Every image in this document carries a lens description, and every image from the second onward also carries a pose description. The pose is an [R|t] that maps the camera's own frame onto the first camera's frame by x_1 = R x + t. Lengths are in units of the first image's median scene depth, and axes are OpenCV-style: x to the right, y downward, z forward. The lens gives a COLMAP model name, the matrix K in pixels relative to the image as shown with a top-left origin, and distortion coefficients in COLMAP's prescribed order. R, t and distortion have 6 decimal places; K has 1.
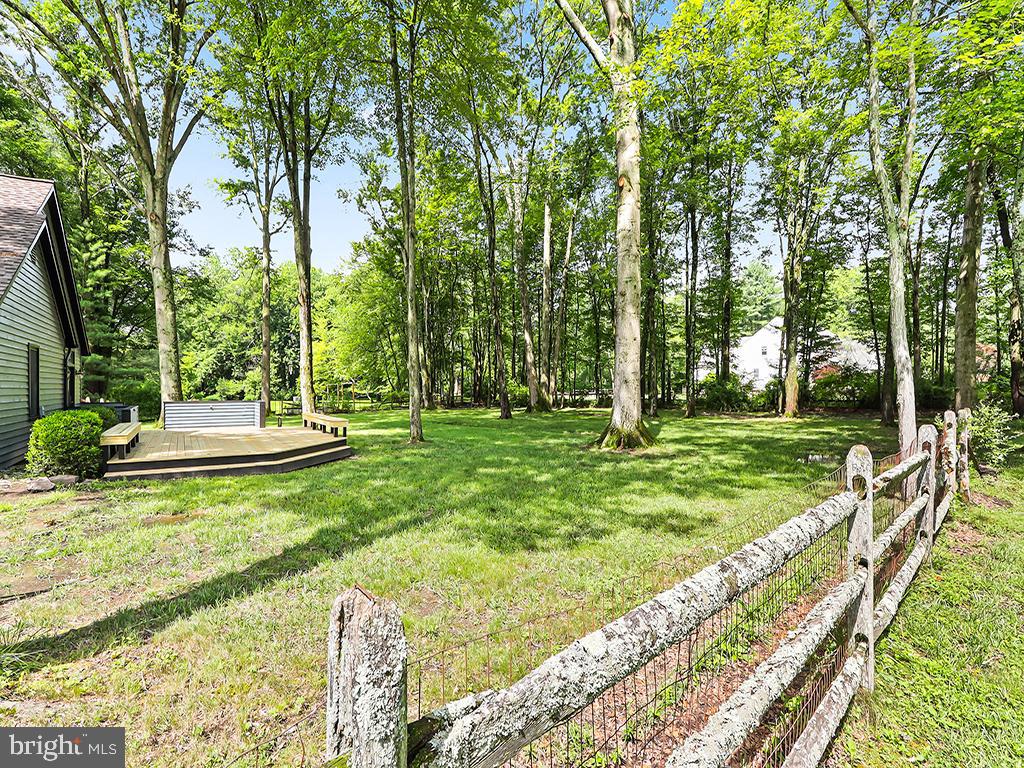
lens RADIAL K [[499.6, 0, 499.9], [0, 499.6, 389.0], [0, 0, 1]] dist [0.000341, 0.000513]
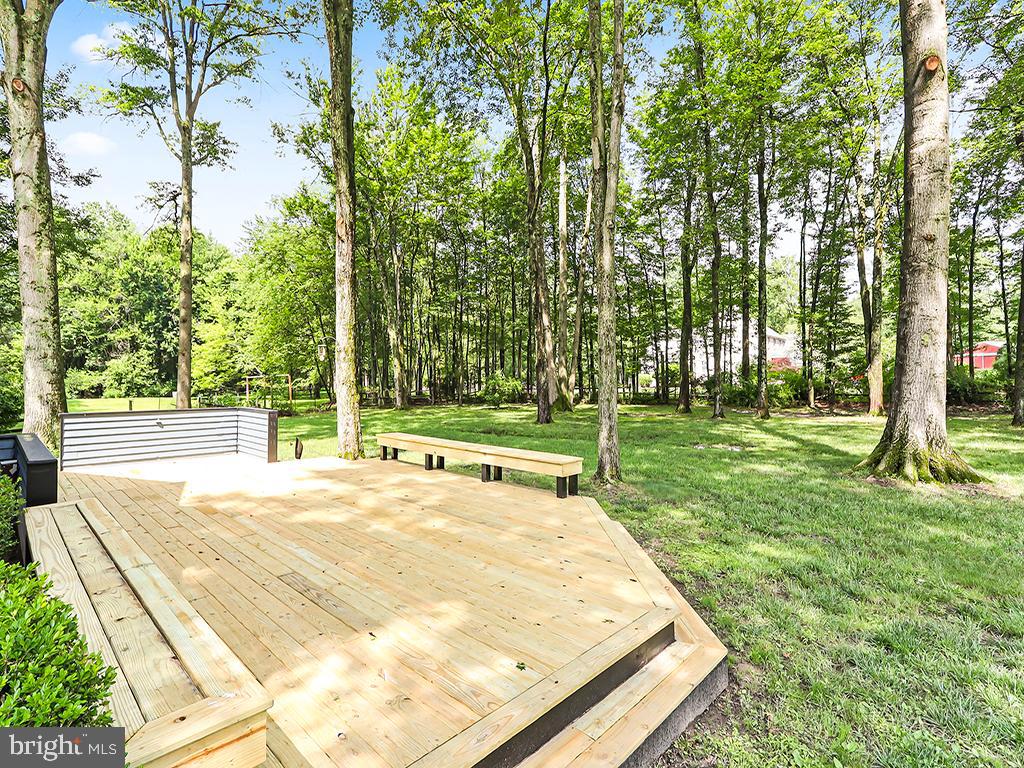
lens RADIAL K [[507.4, 0, 500.9], [0, 507.4, 366.8], [0, 0, 1]] dist [-0.000177, 0.000954]
pose [[0.976046, 0.008113, 0.217411, -0.203407], [-0.001697, 0.999558, -0.029681, -0.004412], [-0.217555, 0.028601, 0.975629, 0.235005]]
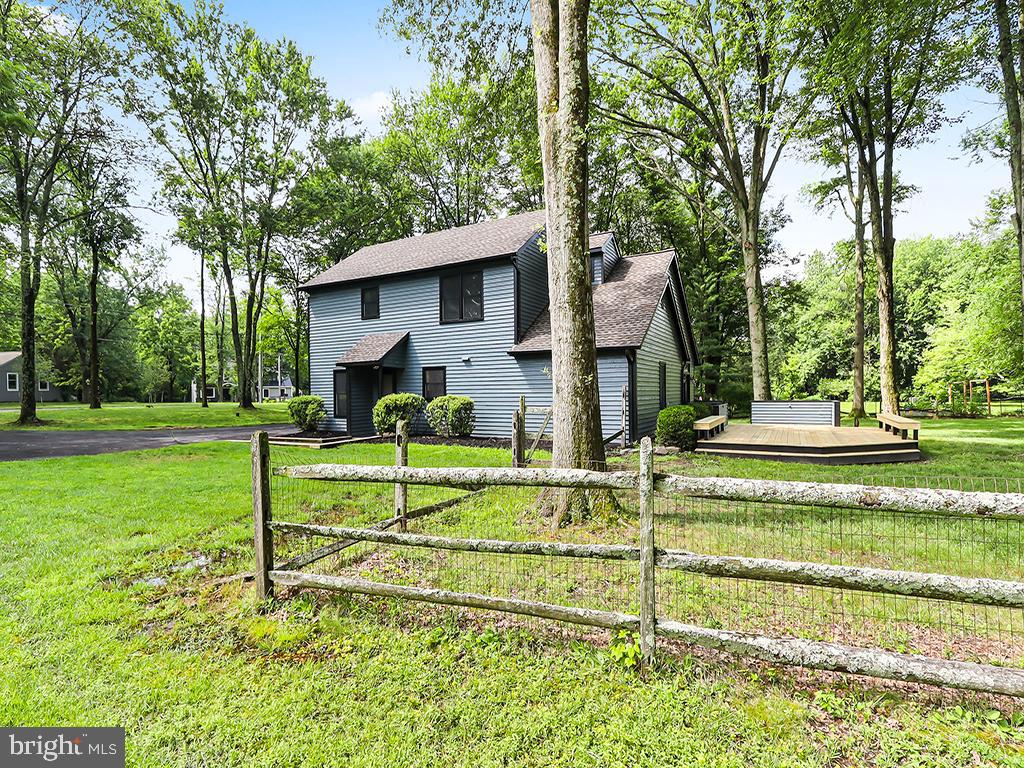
lens RADIAL K [[505.5, 0, 506.4], [0, 505.5, 396.2], [0, 0, 1]] dist [0.000277, 0.000193]
pose [[0.469397, 0.005024, -0.882973, 0.072677], [0.007604, 0.999924, 0.009732, -0.000846], [0.882955, -0.011282, 0.469323, -0.051950]]
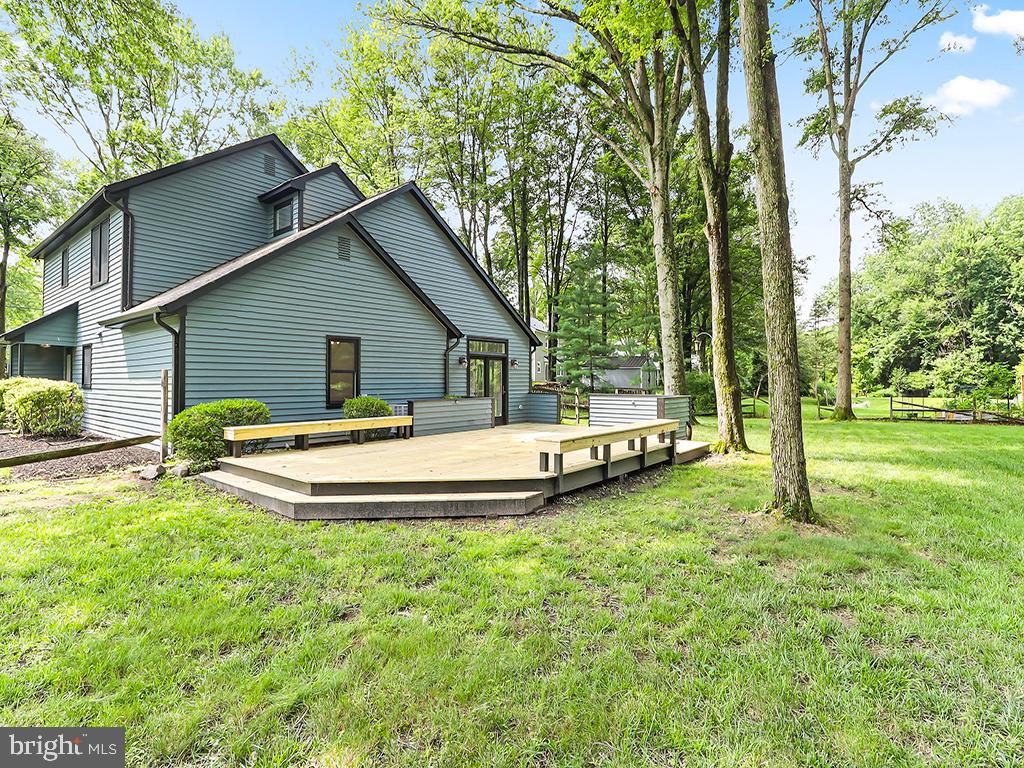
lens RADIAL K [[507.4, 0, 500.9], [0, 507.4, 366.8], [0, 0, 1]] dist [-0.000177, 0.000954]
pose [[0.305767, -0.021138, -0.951872, 0.066774], [-0.005948, 0.999692, -0.024111, 0.000288], [0.952088, 0.013034, 0.305547, 0.336259]]
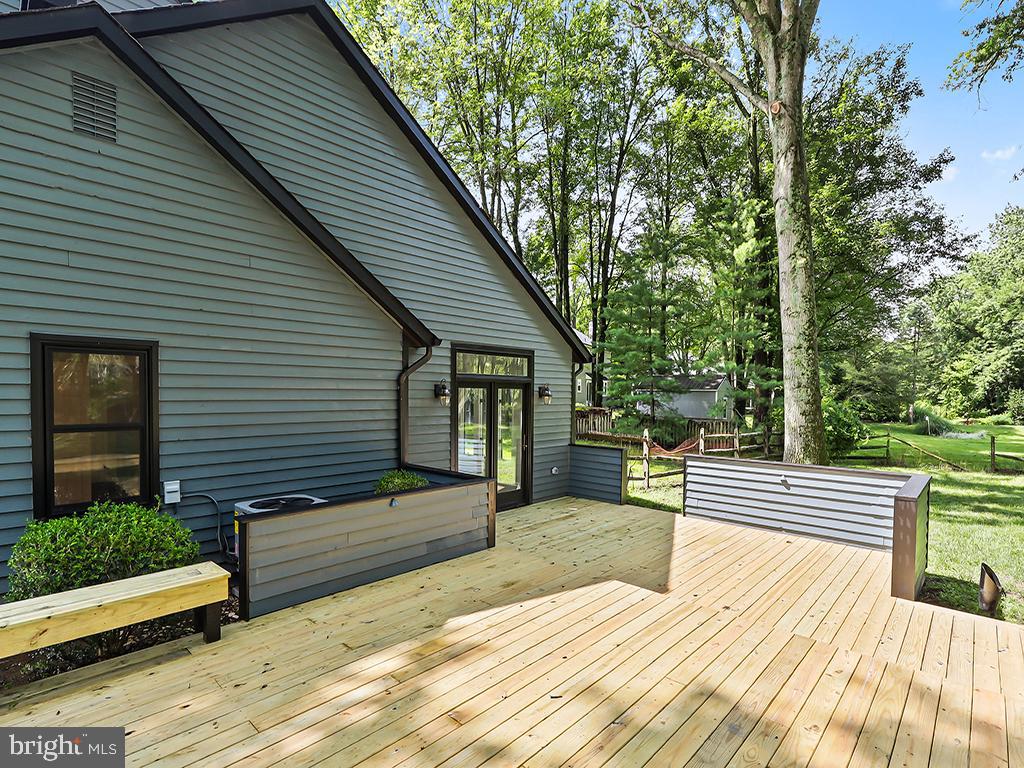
lens RADIAL K [[516.0, 0, 511.0], [0, 516.0, 403.7], [0, 0, 1]] dist [-0.001252, -0.000054]
pose [[0.254990, 0.023227, -0.966665, -0.149944], [-0.014962, 0.999687, 0.020074, -0.016210], [0.966828, 0.009344, 0.255257, 0.416889]]
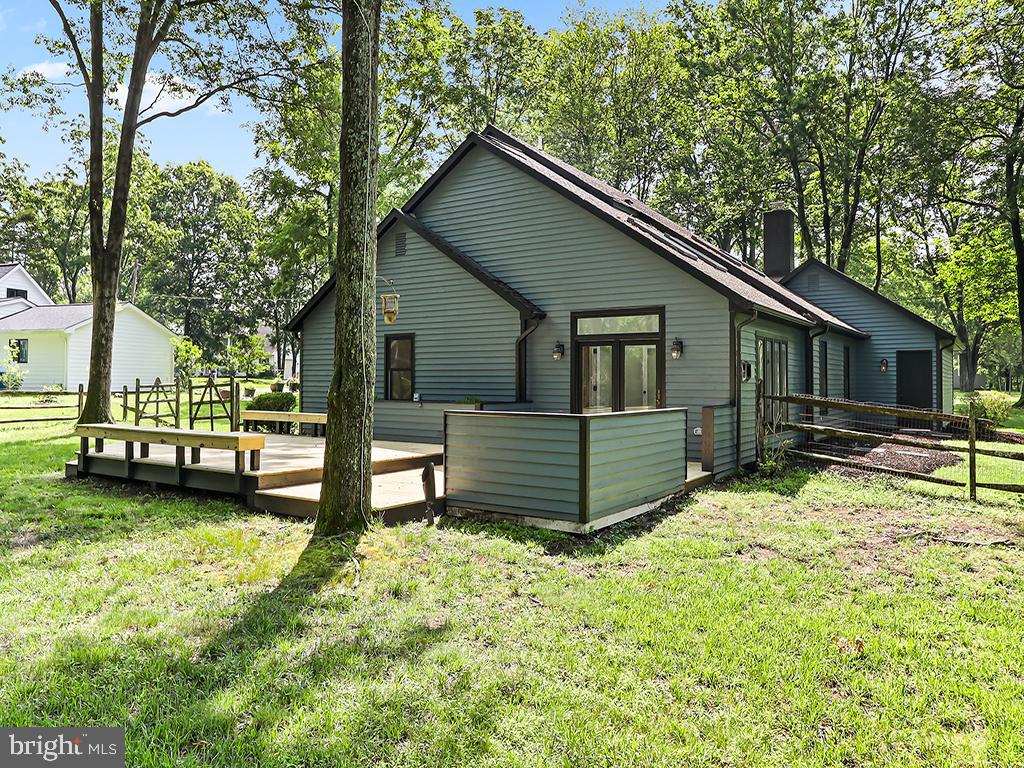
lens RADIAL K [[720.1, 0, 512.0], [0, 720.1, 384.0], [0, 0, 1]] dist [0.000130, 0.000036]
pose [[-0.915674, -0.001098, -0.401921, -0.186922], [-0.004196, 0.999968, 0.006829, 0.002596], [0.401901, 0.007940, -0.915649, 0.864538]]
